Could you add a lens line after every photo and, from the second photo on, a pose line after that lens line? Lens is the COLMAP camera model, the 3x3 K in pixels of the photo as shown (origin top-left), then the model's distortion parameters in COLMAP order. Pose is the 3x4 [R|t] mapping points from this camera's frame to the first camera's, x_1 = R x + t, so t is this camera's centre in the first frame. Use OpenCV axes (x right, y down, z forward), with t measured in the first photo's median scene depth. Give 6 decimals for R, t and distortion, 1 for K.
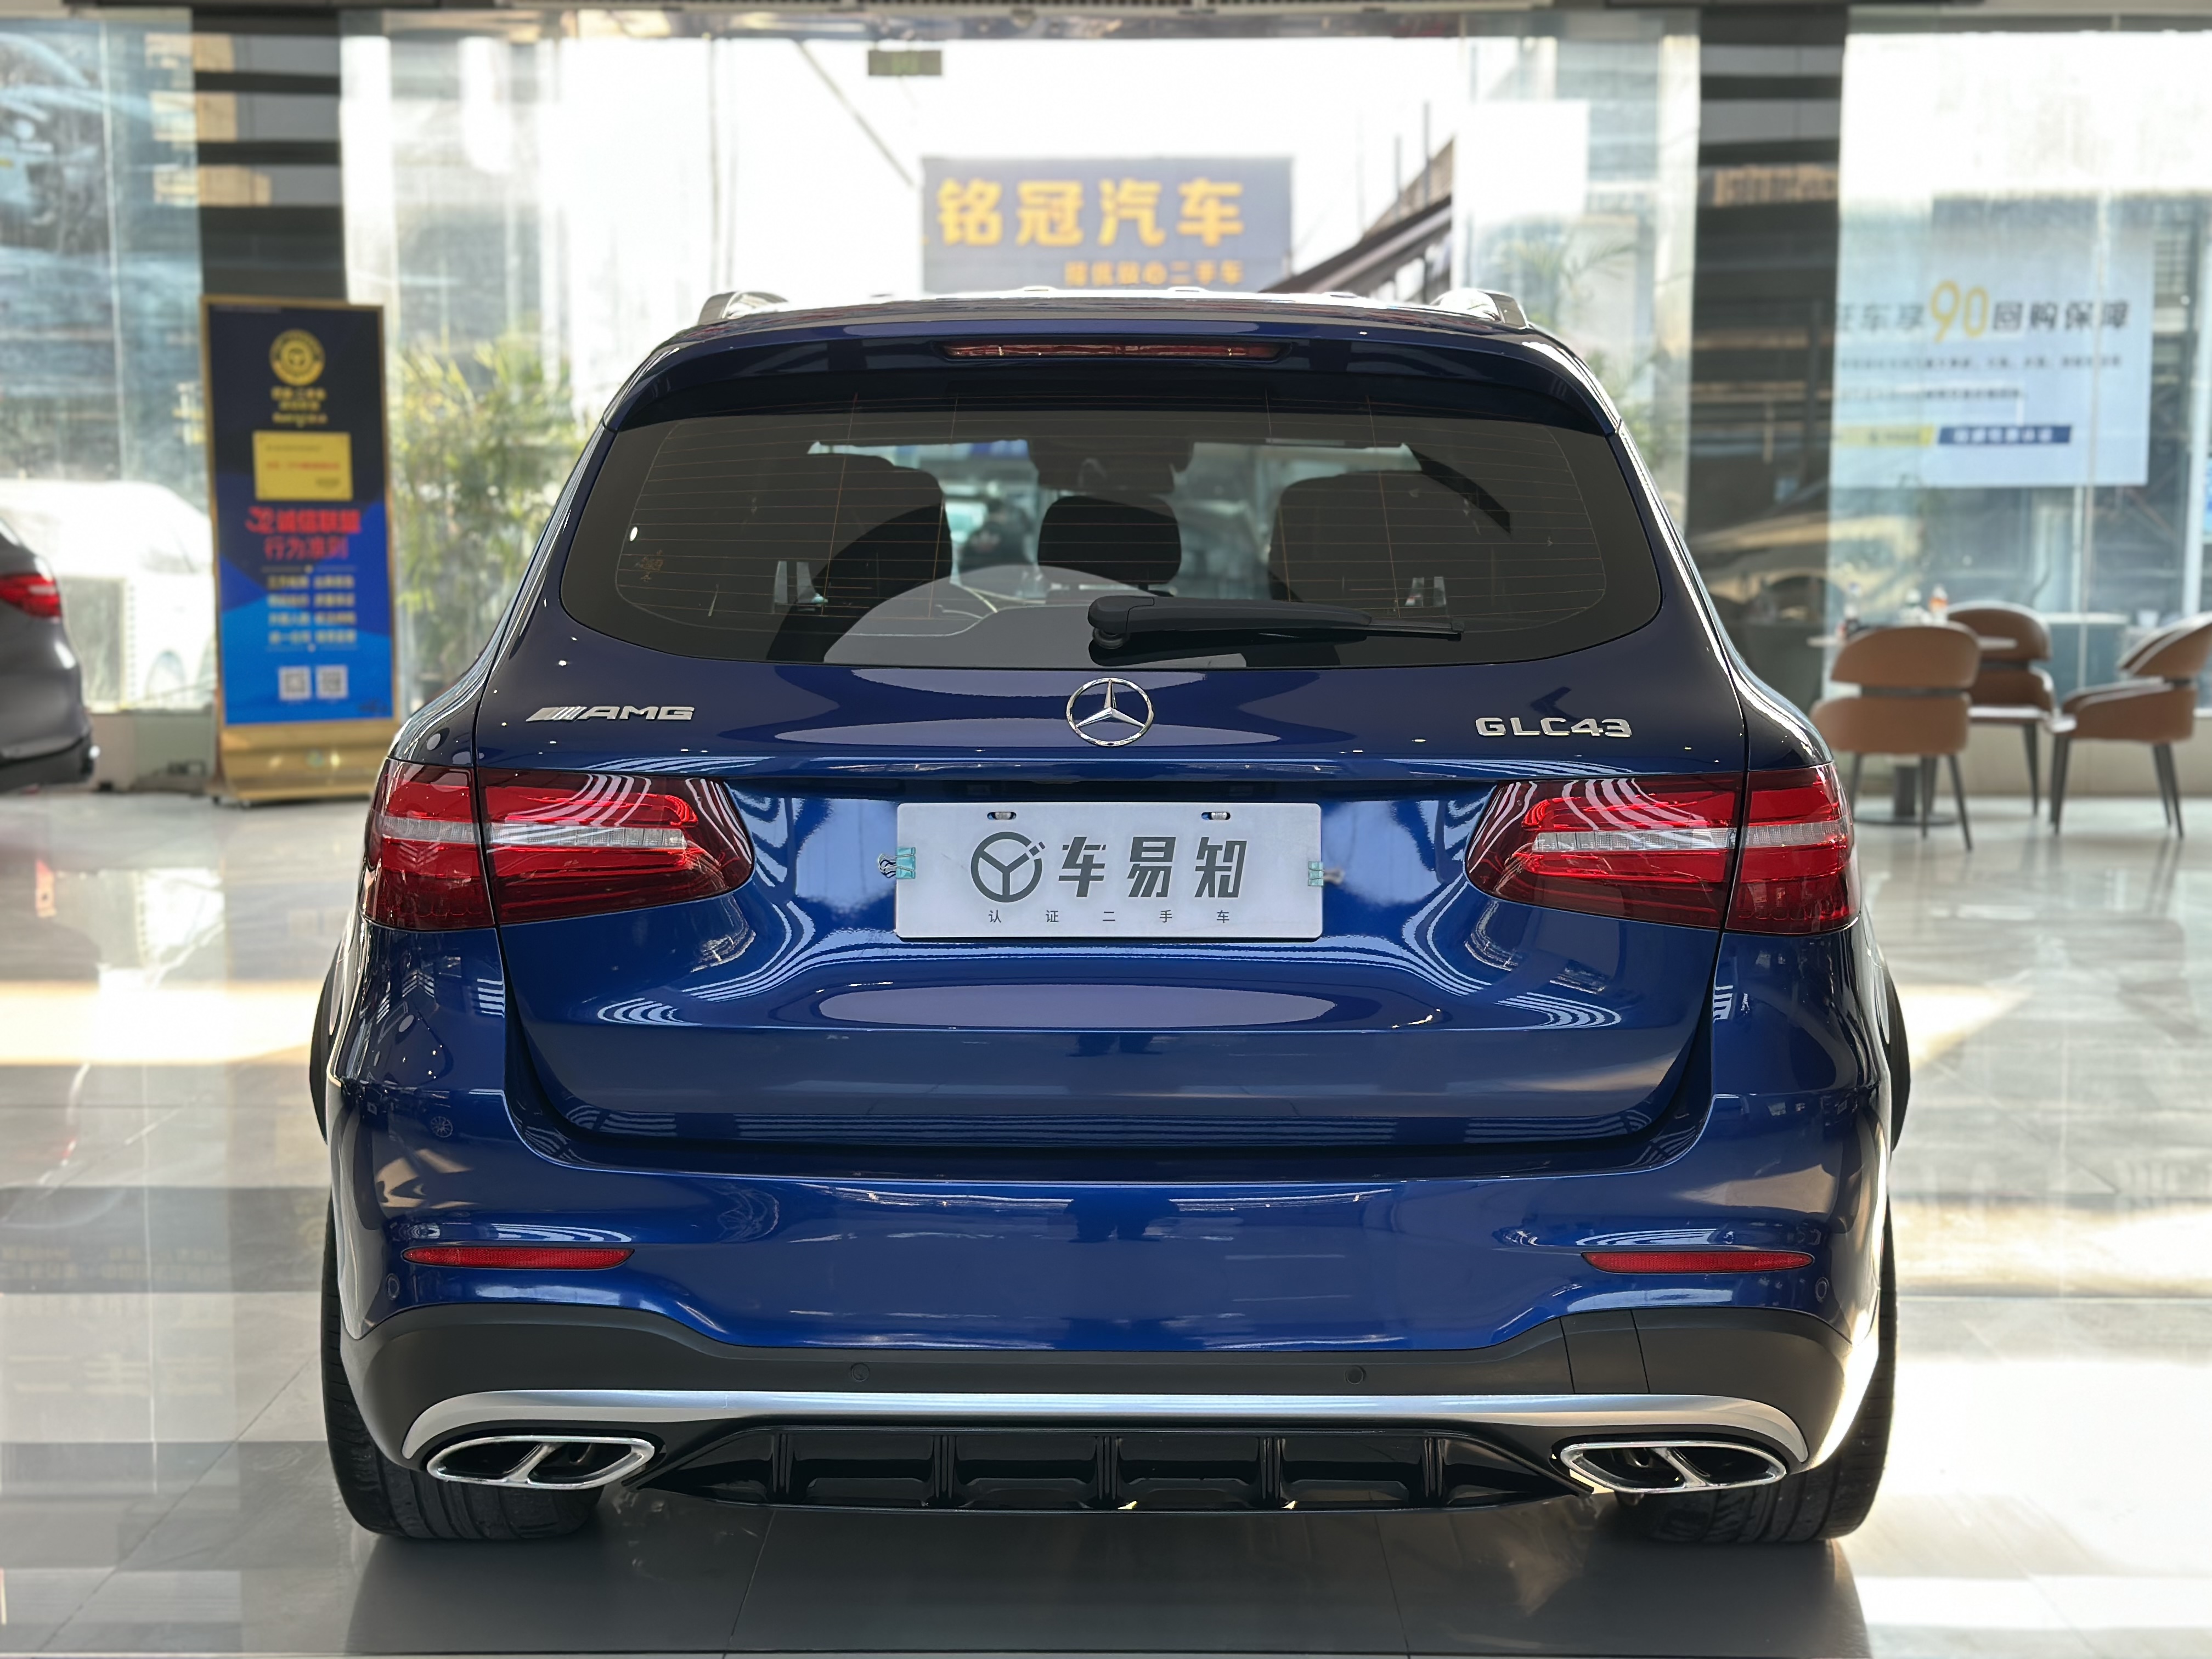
lens RADIAL K [[3092.4, 0, 1117.0], [0, 3092.4, 845.2], [0, 0, 1]] dist [0.124103, 0.000000]
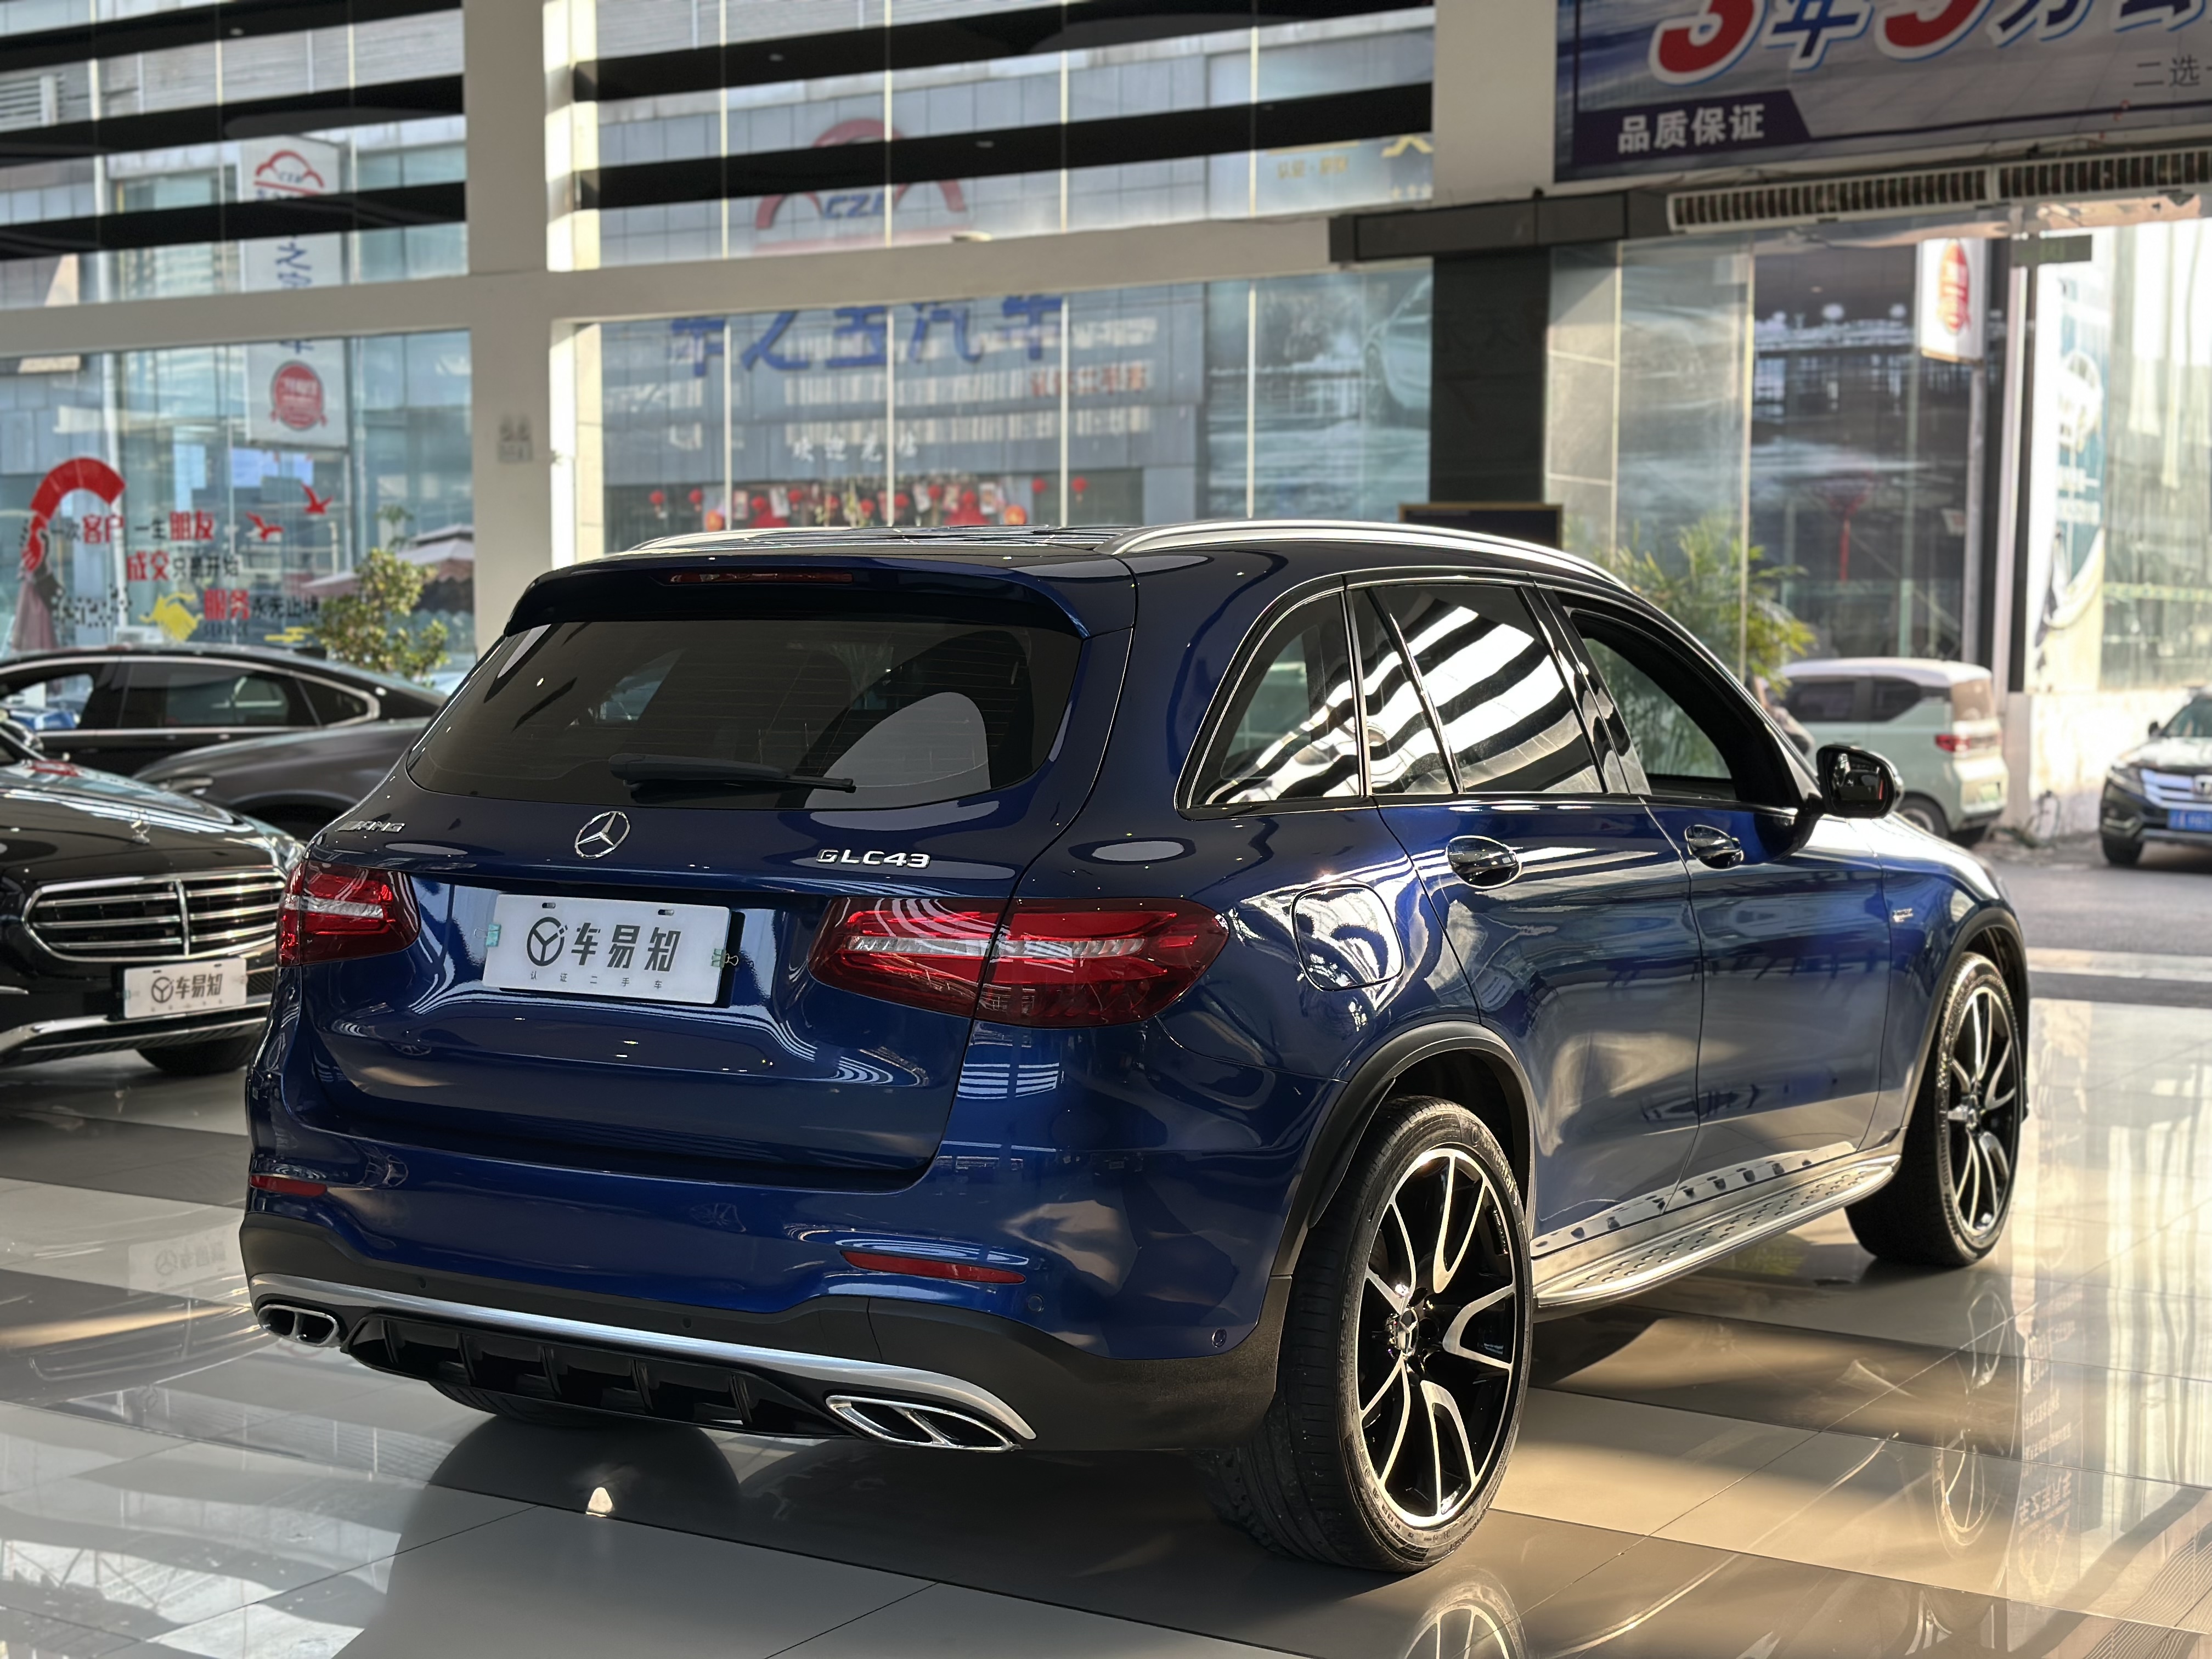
lens RADIAL K [[3092.4, 0, 1109.8], [0, 3092.4, 846.3], [0, 0, 1]] dist [0.124103, 0.000000]
pose [[0.844655, 0.032714, -0.534311, 0.944568], [-0.061743, 0.997423, -0.036537, -0.000525], [0.531739, 0.063851, 0.844498, -0.074295]]
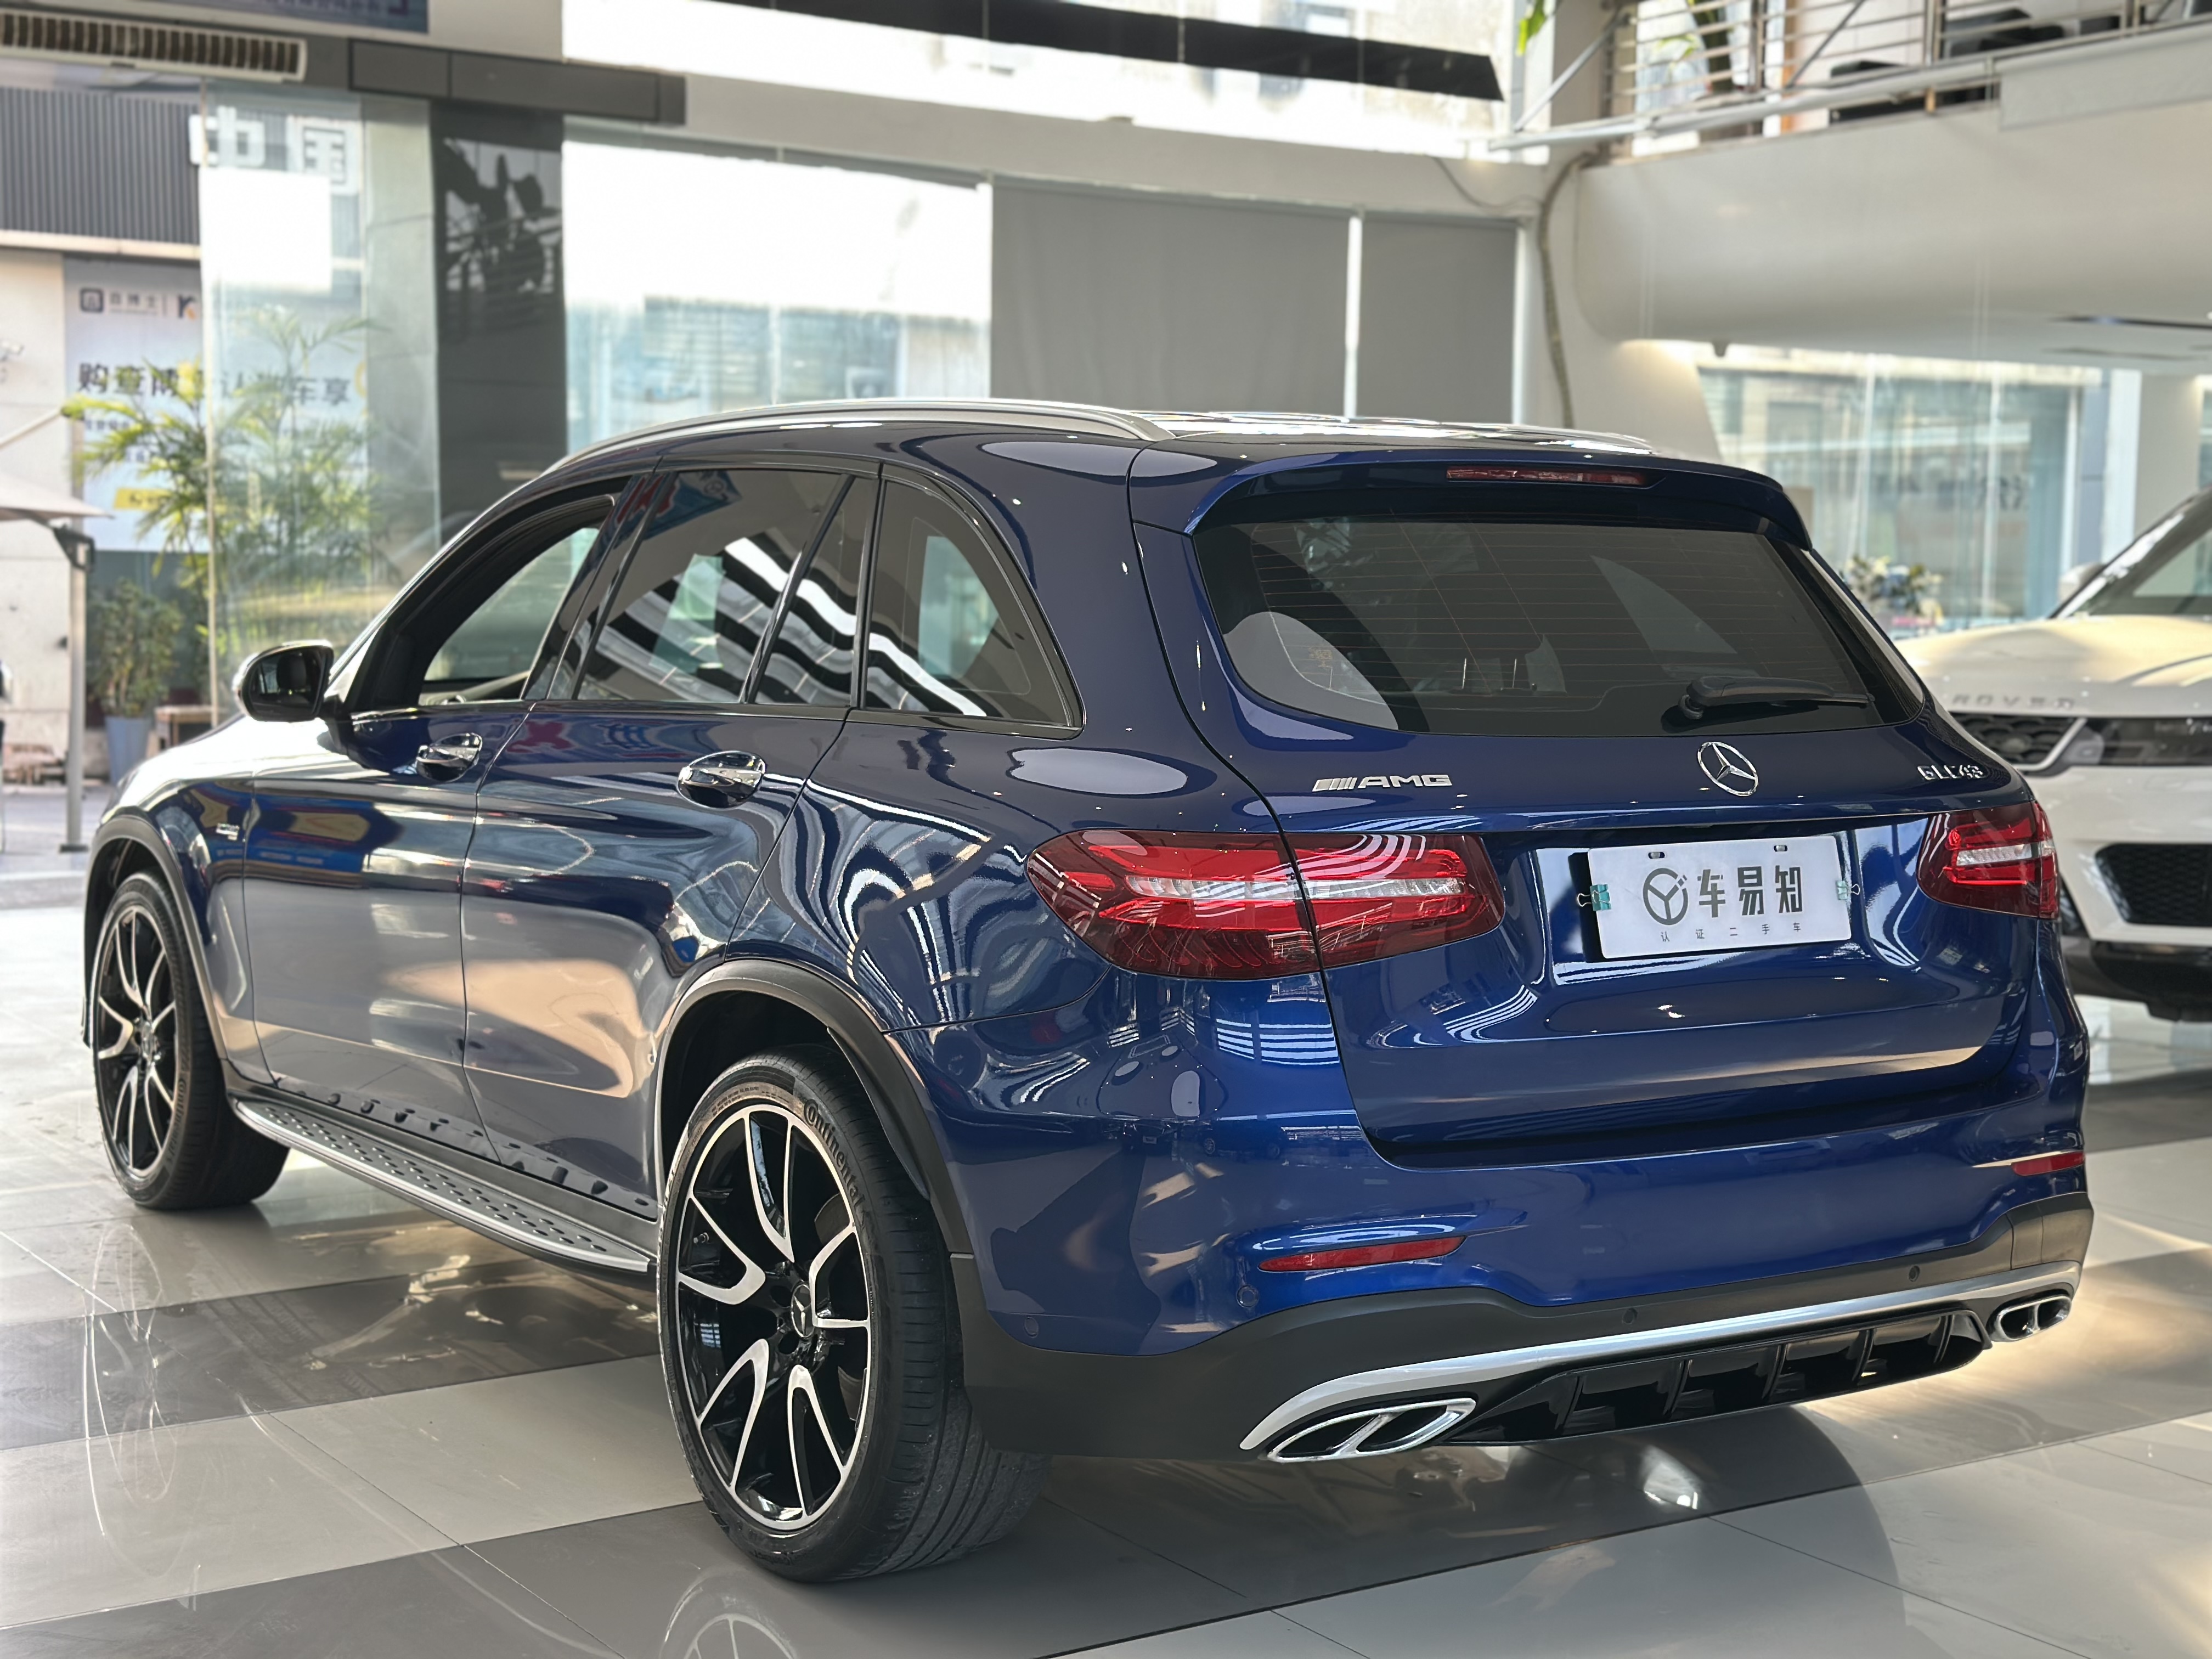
lens RADIAL K [[3092.4, 0, 1098.1], [0, 3092.4, 822.7], [0, 0, 1]] dist [0.124103, 0.000000]
pose [[0.835749, -0.036109, 0.547923, -0.898573], [0.051012, 0.998626, -0.011997, -0.018929], [-0.546737, 0.037977, 0.836442, 0.086381]]
